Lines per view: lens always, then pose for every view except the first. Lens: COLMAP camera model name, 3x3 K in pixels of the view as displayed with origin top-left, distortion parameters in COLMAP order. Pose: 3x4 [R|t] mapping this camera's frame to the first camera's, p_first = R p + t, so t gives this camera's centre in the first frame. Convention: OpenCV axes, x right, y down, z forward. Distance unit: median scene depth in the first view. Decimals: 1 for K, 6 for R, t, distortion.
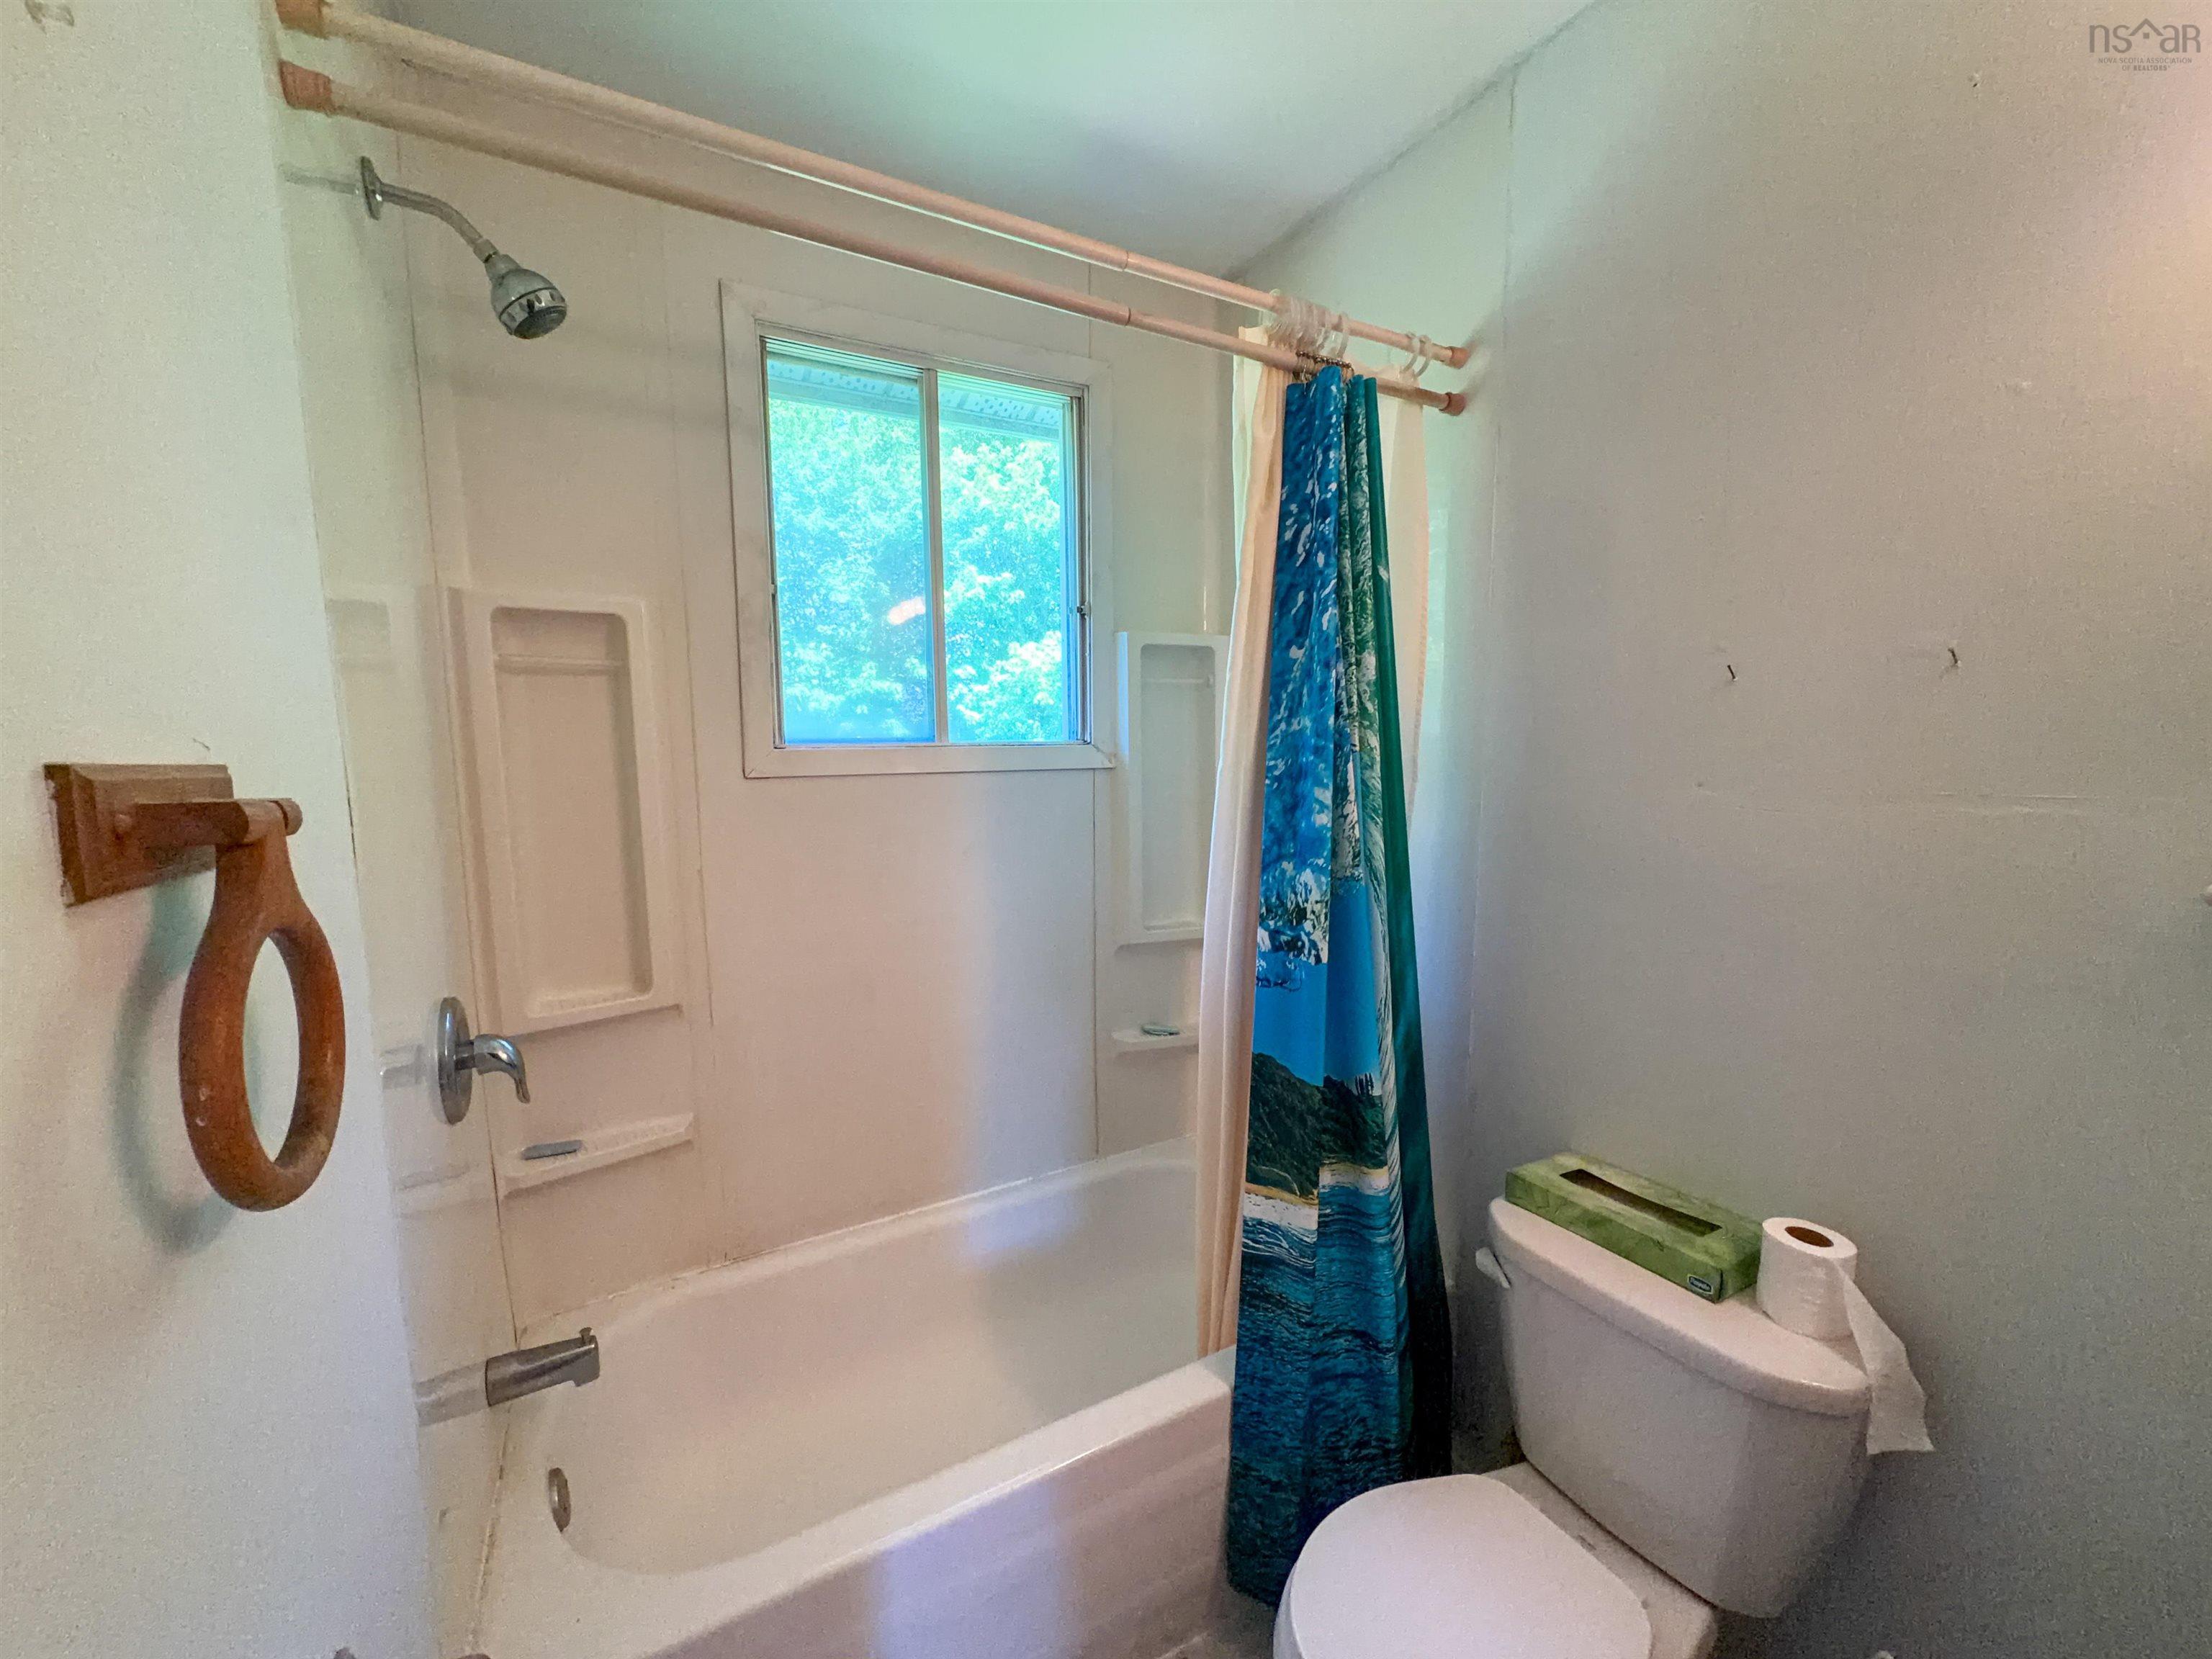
lens RADIAL K [[880.0, 0, 1105.4], [0, 880.0, 834.9], [0, 0, 1]] dist [-0.001729, 0.000769]
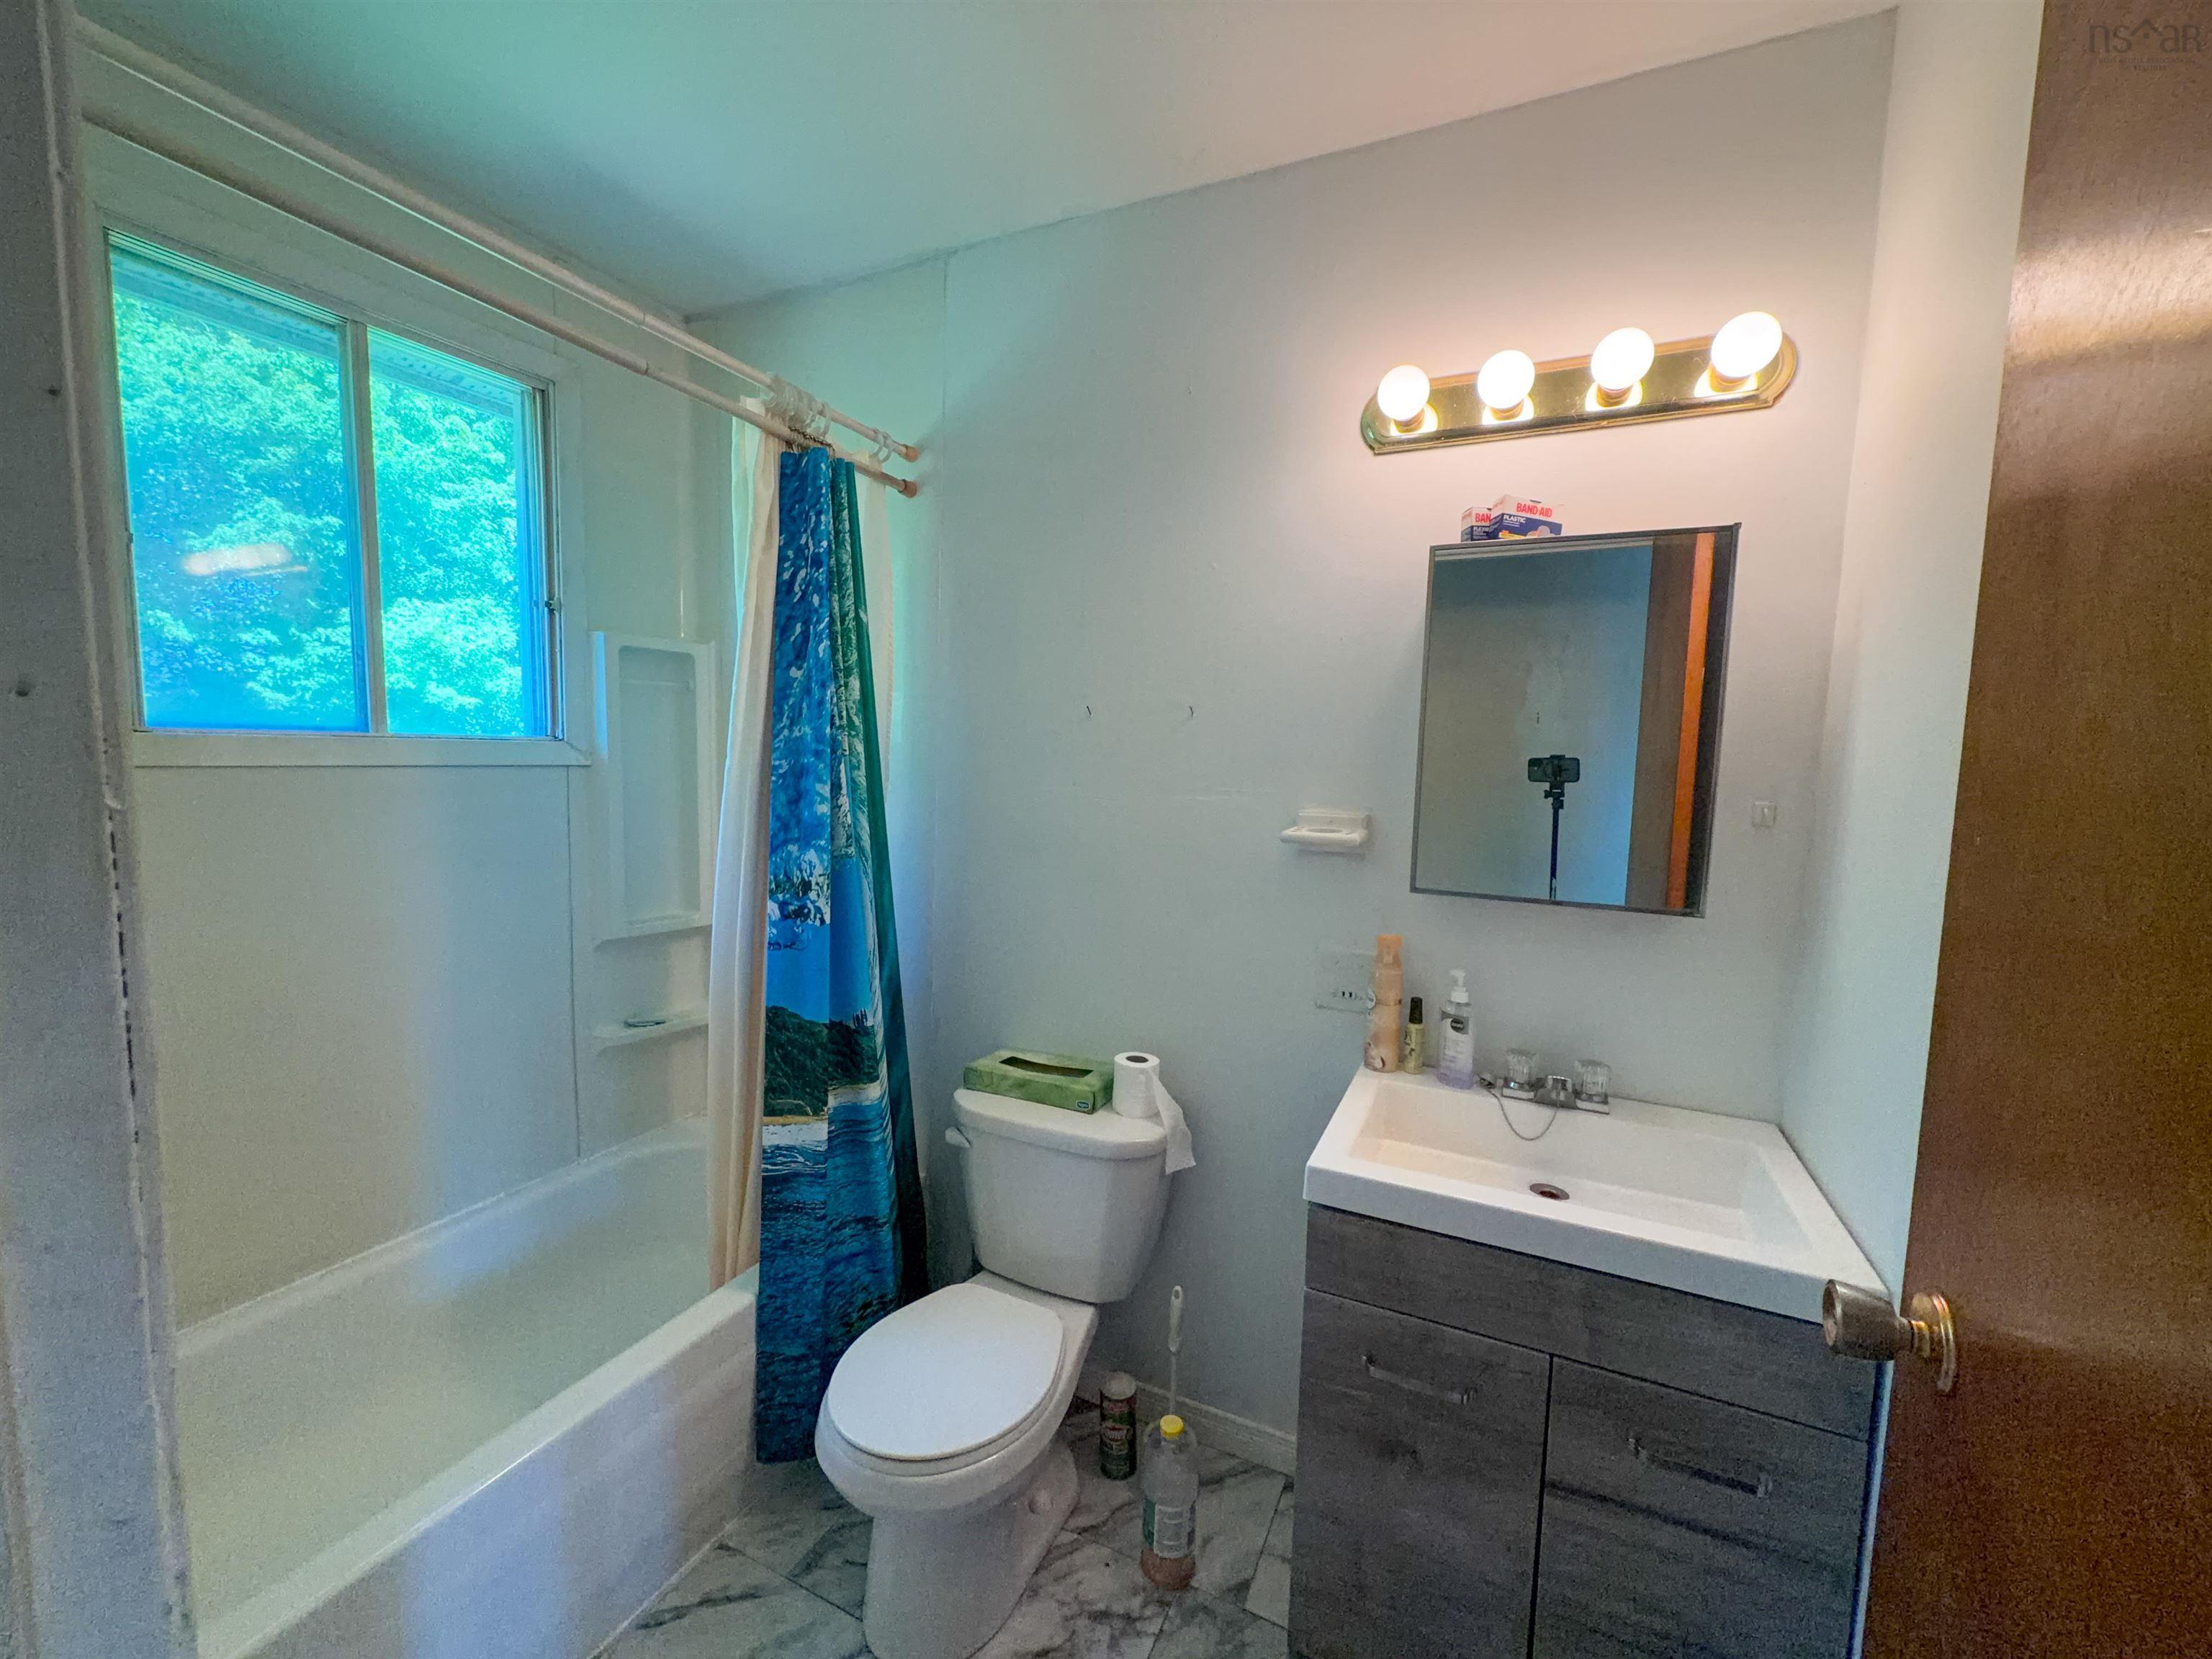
lens RADIAL K [[880.0, 0, 1107.5], [0, 880.0, 830.6], [0, 0, 1]] dist [-0.001729, 0.000769]
pose [[0.811671, -0.019837, 0.583778, -0.147433], [0.028328, 0.999584, -0.005421, 0.030262], [-0.583428, 0.020937, 0.811895, -0.235362]]
